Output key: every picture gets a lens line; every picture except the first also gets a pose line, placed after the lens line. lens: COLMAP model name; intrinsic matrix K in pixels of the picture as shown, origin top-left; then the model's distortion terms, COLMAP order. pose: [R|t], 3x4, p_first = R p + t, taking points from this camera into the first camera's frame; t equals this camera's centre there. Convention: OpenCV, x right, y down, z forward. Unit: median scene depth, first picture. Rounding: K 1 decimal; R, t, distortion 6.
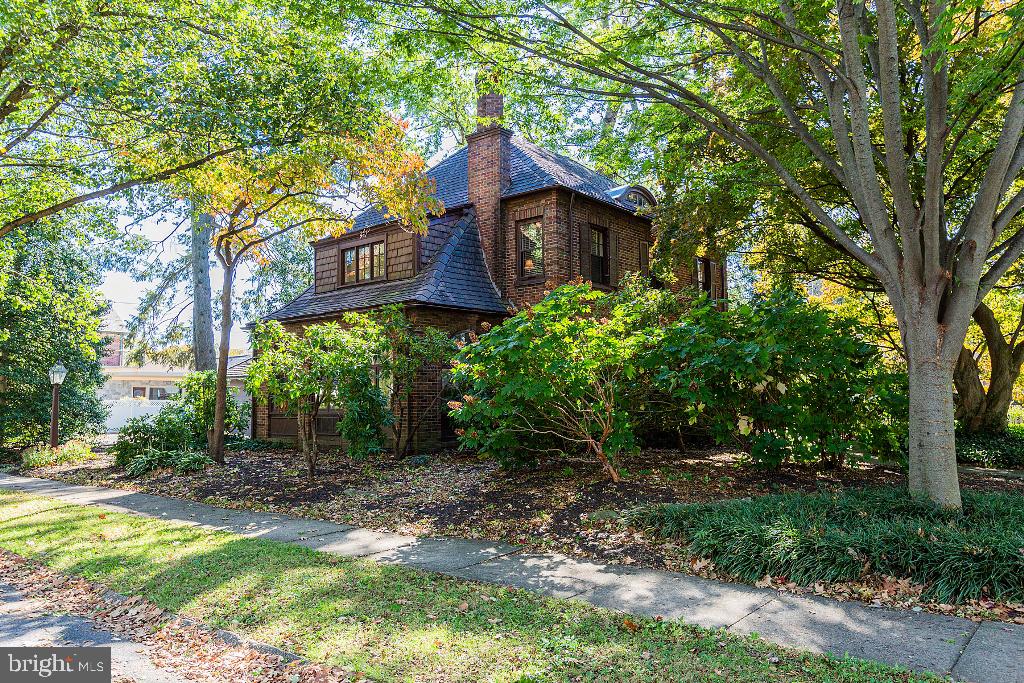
lens RADIAL K [[769.8, 0, 510.2], [0, 769.8, 335.4], [0, 0, 1]] dist [0.005732, -0.015377]
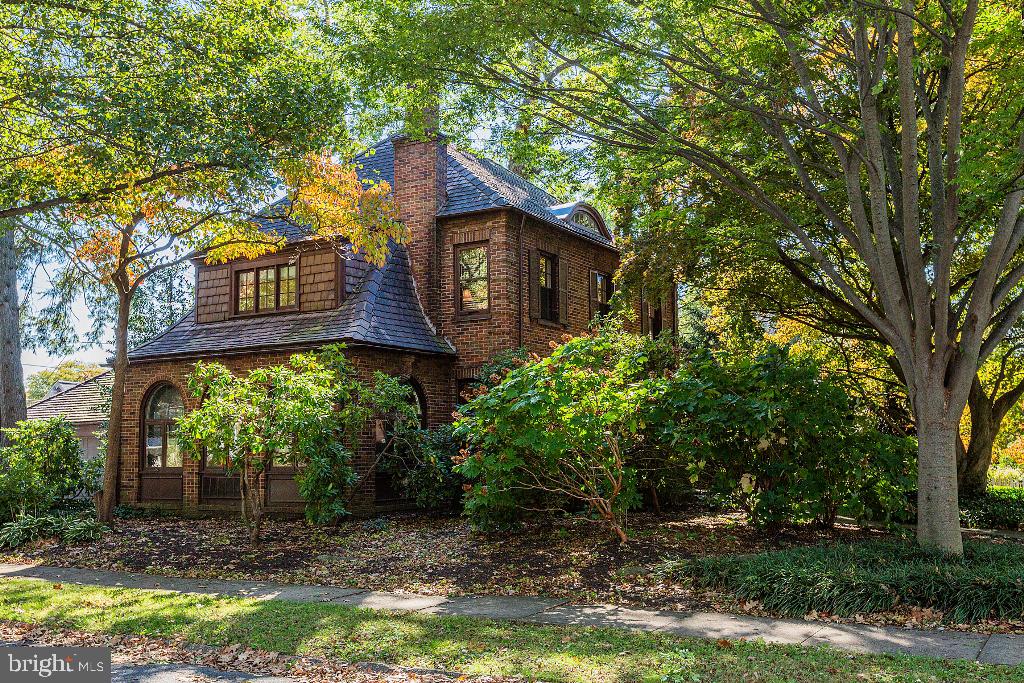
lens RADIAL K [[1060.6, 0, 503.5], [0, 1060.6, 340.3], [0, 0, 1]] dist [-0.012408, 0.000000]
pose [[0.987370, 0.021020, 0.157028, -0.160578], [-0.016792, 0.999461, -0.028204, -0.015492], [-0.157537, 0.025211, 0.987191, -0.208303]]
